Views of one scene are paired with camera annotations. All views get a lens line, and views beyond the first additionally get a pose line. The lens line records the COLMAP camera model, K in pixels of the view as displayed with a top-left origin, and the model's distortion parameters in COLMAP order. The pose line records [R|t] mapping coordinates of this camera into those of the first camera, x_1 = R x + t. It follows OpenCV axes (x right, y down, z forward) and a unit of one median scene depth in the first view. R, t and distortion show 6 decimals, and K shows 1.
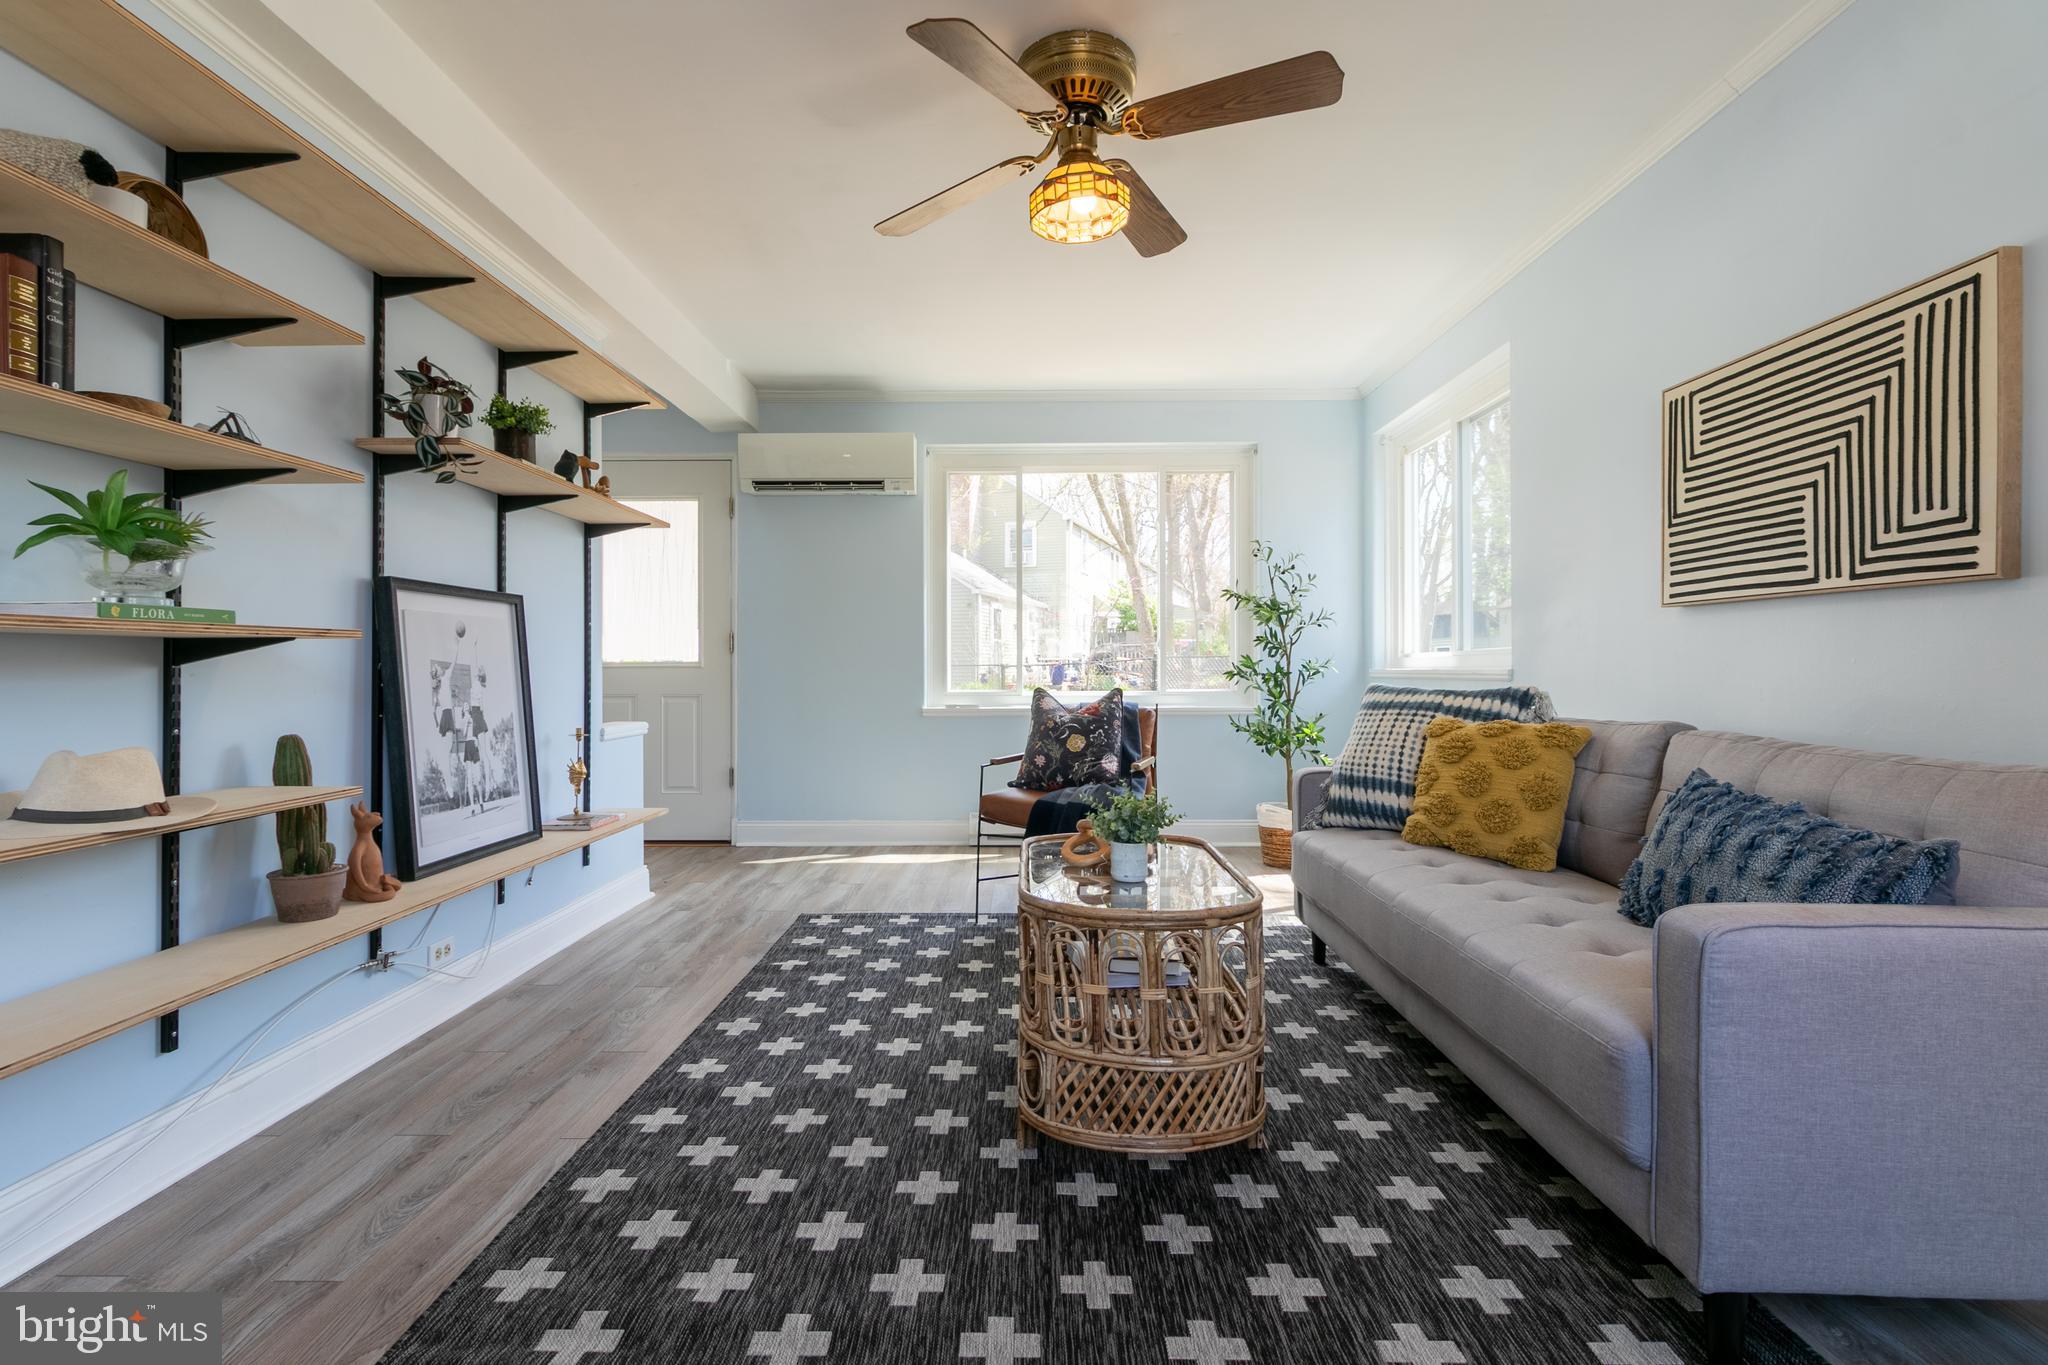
lens RADIAL K [[944.7, 0, 1017.8], [0, 944.7, 661.8], [0, 0, 1]] dist [0.003506, 0.000424]
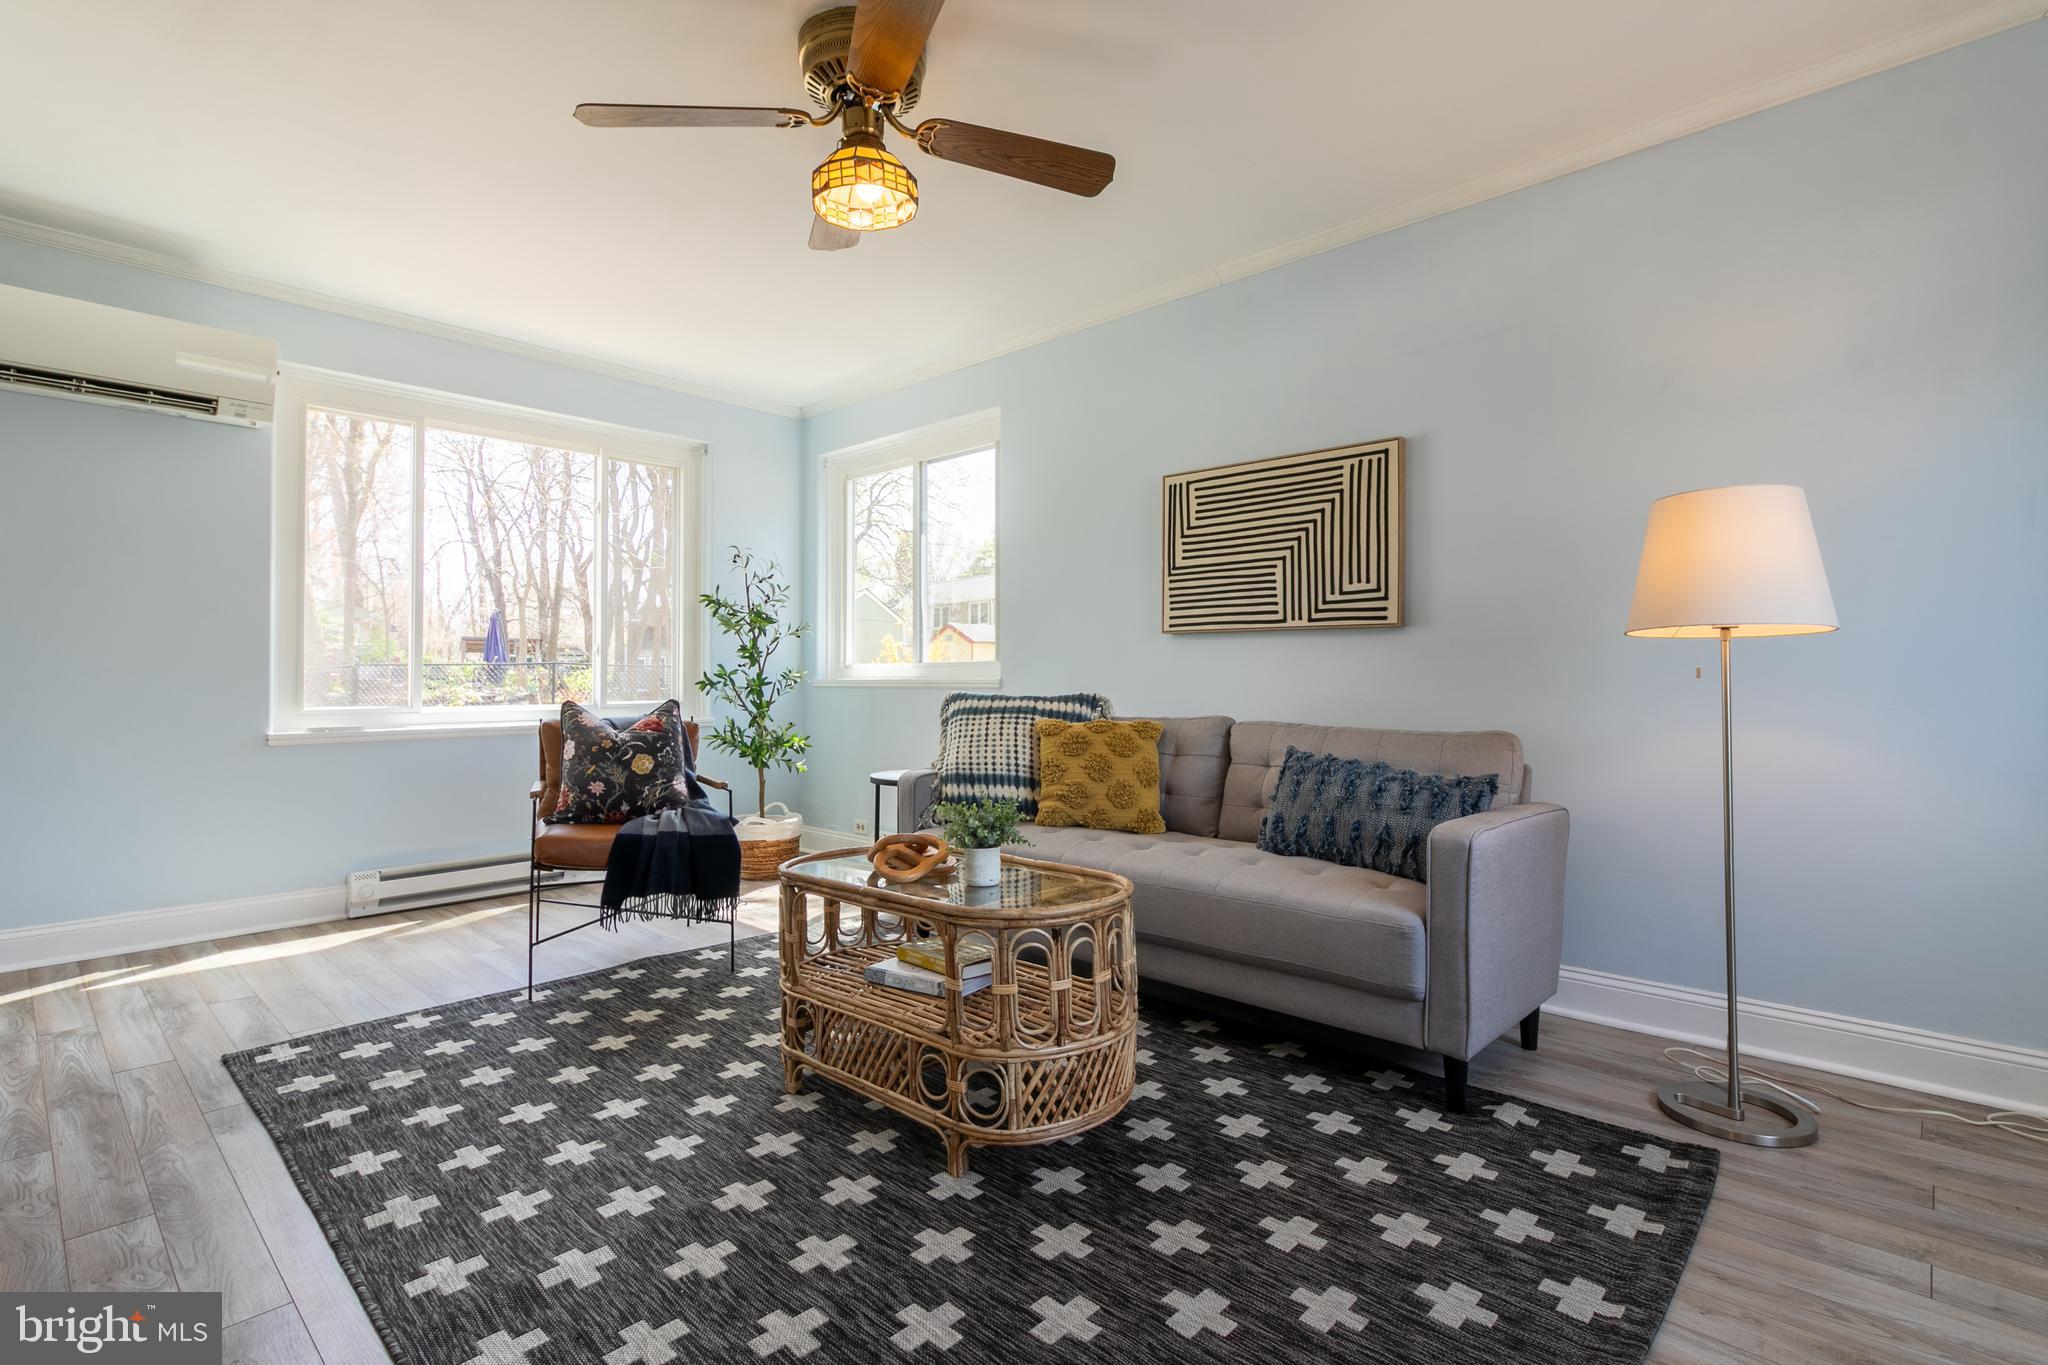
lens RADIAL K [[963.7, 0, 1017.0], [0, 963.7, 662.8], [0, 0, 1]] dist [0.008397, 0.000584]
pose [[0.681405, 0.013407, 0.731784, -0.530482], [-0.006137, 0.999902, -0.012605, 0.003740], [-0.731881, 0.004098, 0.681420, 0.223306]]
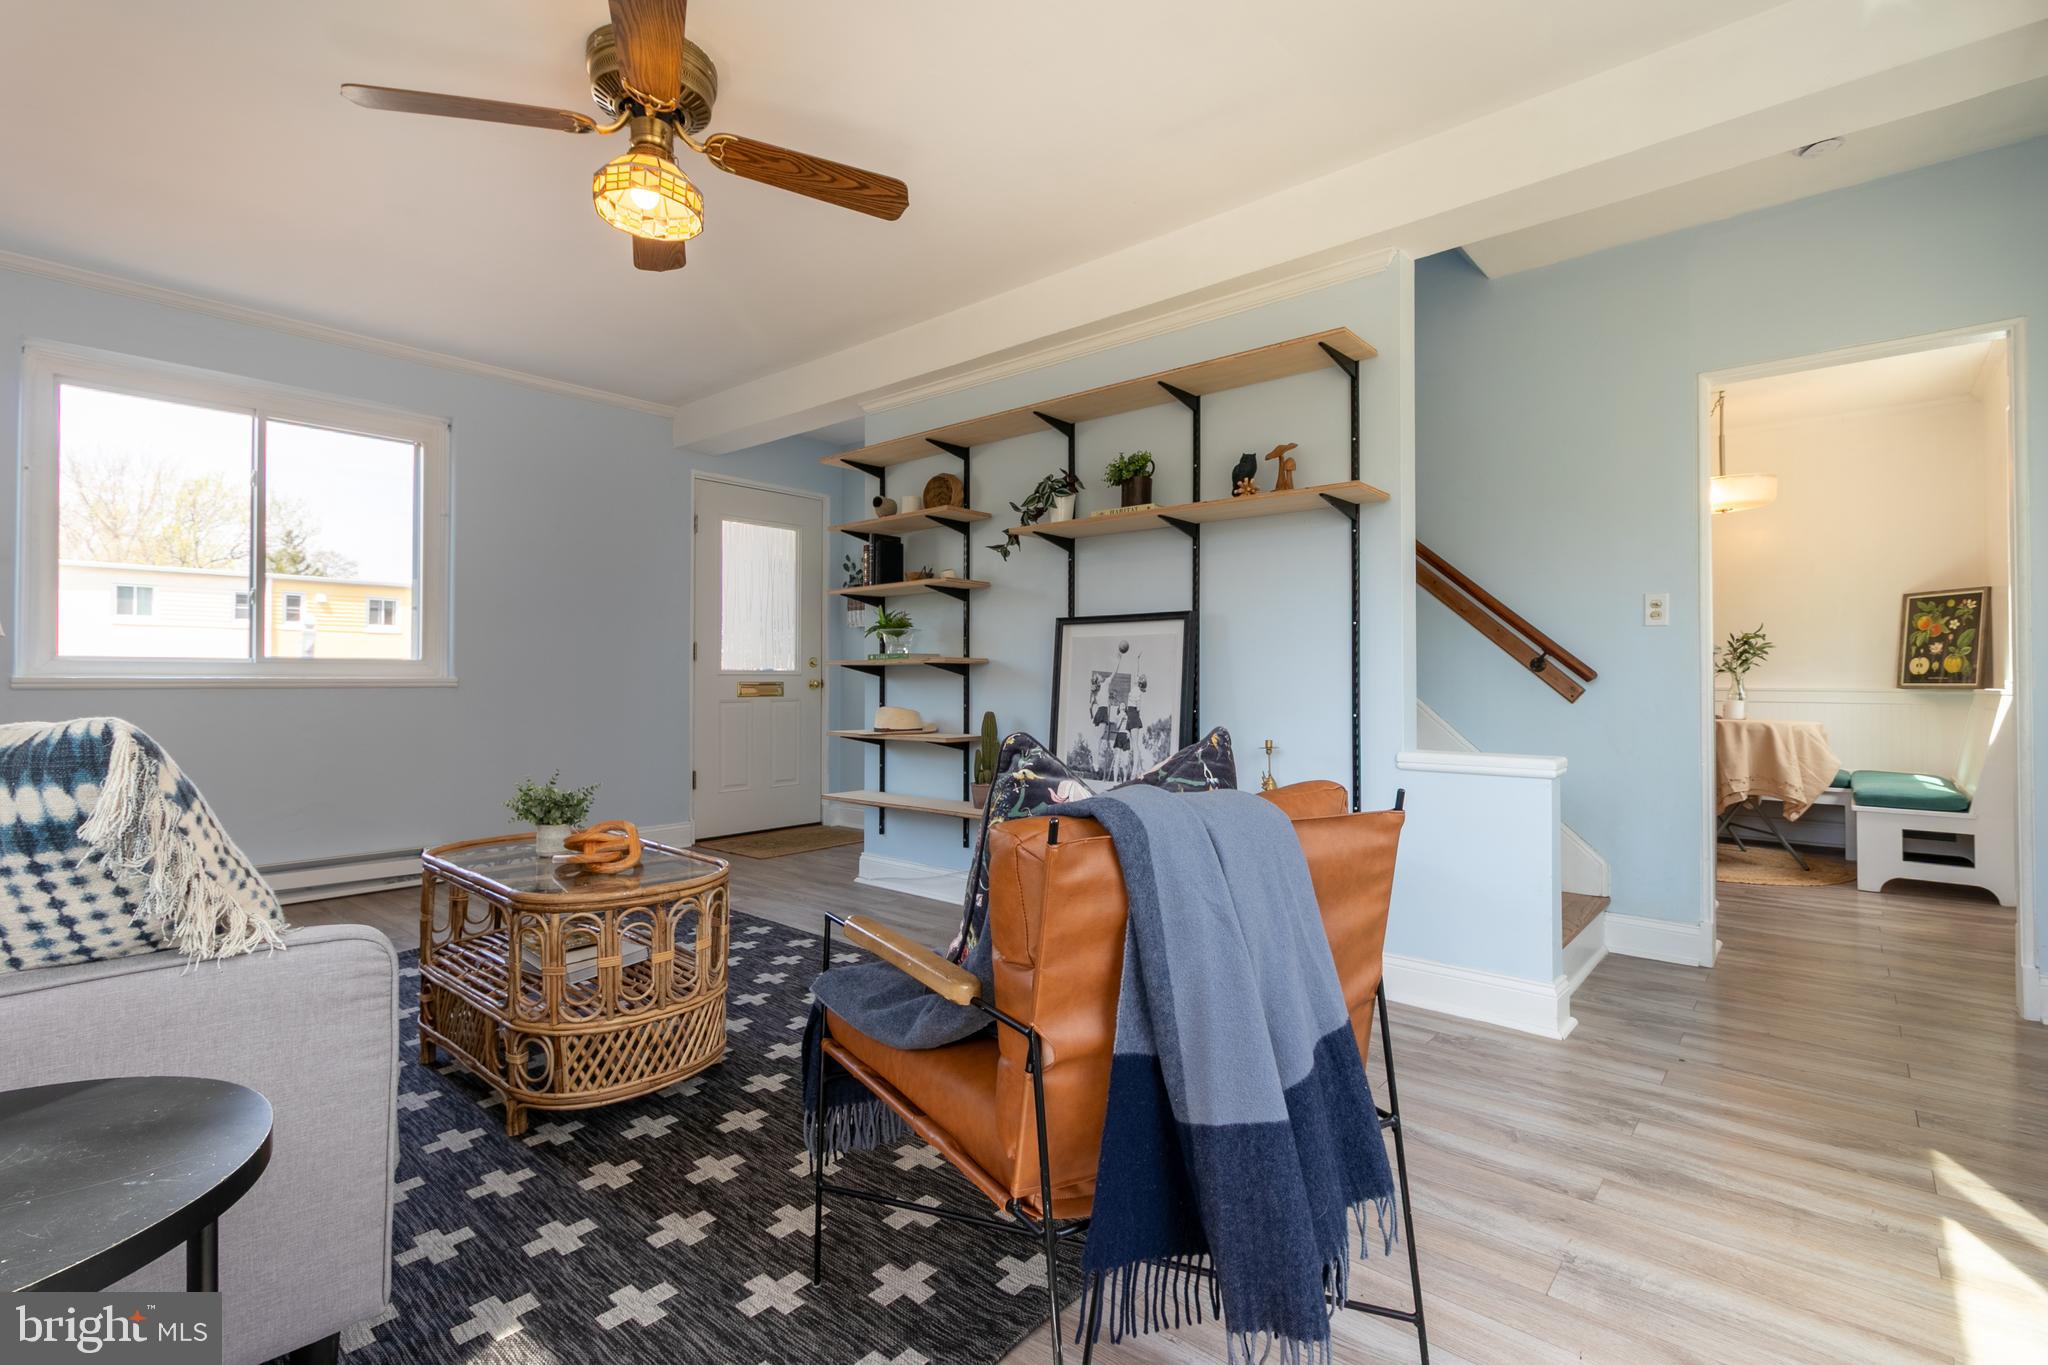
lens RADIAL K [[963.7, 0, 1017.0], [0, 963.7, 662.8], [0, 0, 1]] dist [0.008397, 0.000584]
pose [[-0.654516, -0.011831, -0.755956, 0.559067], [0.004694, 0.999795, -0.019712, 0.014298], [0.756034, -0.016450, -0.654326, 1.912840]]
